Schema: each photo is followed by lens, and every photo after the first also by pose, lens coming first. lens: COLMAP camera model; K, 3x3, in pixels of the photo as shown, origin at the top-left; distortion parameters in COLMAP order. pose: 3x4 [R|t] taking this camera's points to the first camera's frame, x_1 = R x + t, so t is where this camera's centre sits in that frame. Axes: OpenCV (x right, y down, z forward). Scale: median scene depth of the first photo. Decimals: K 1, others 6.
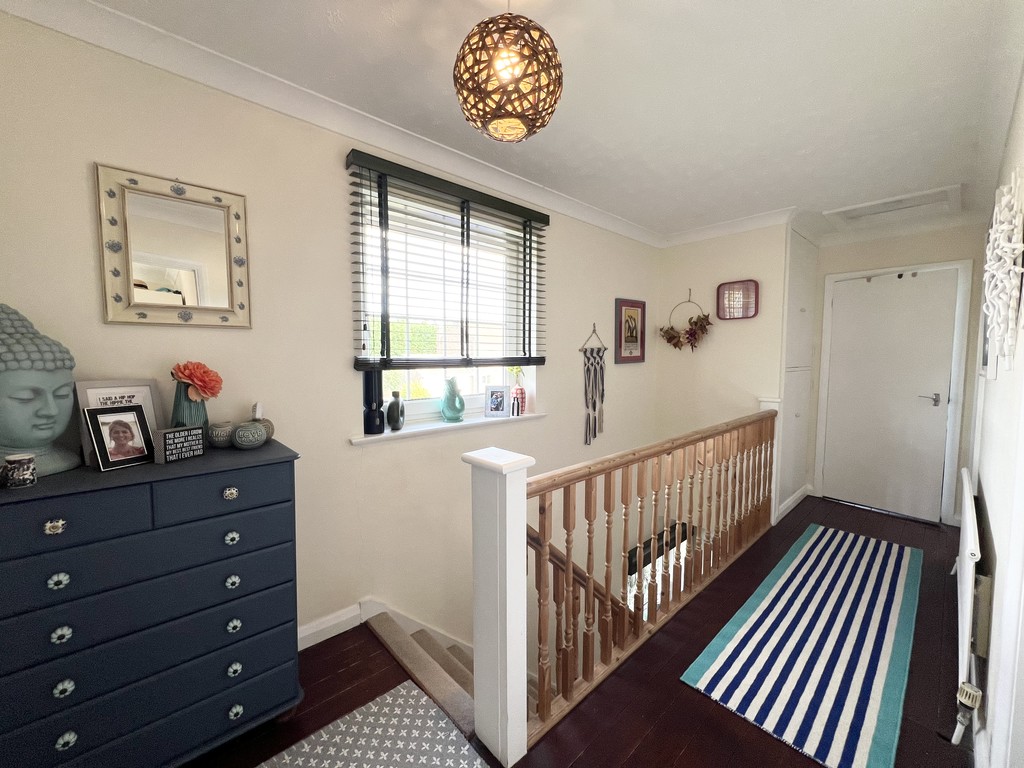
lens RADIAL K [[409.9, 0, 510.7], [0, 409.9, 382.5], [0, 0, 1]] dist [-0.001769, 0.000515]
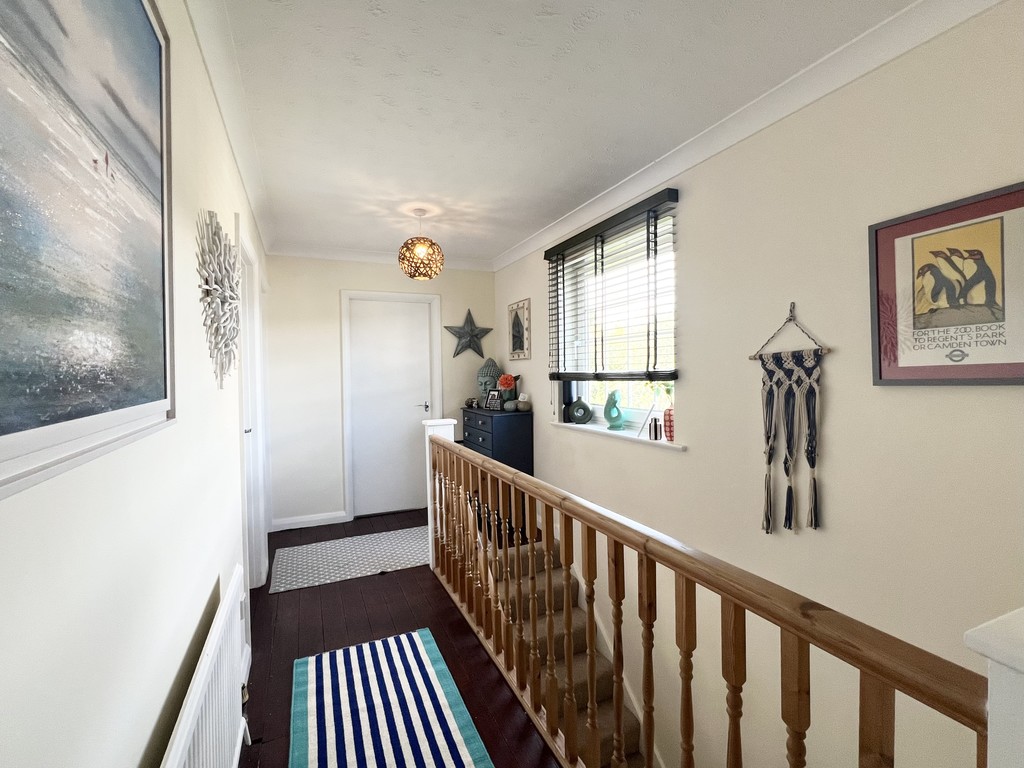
lens RADIAL K [[498.2, 0, 507.8], [0, 498.2, 381.2], [0, 0, 1]] dist [-0.000137, 0.000042]
pose [[-0.347697, 0.021768, -0.937354, 0.941548], [-0.045788, 0.998143, 0.040164, -0.058782], [0.936488, 0.056884, -0.346055, 0.924667]]
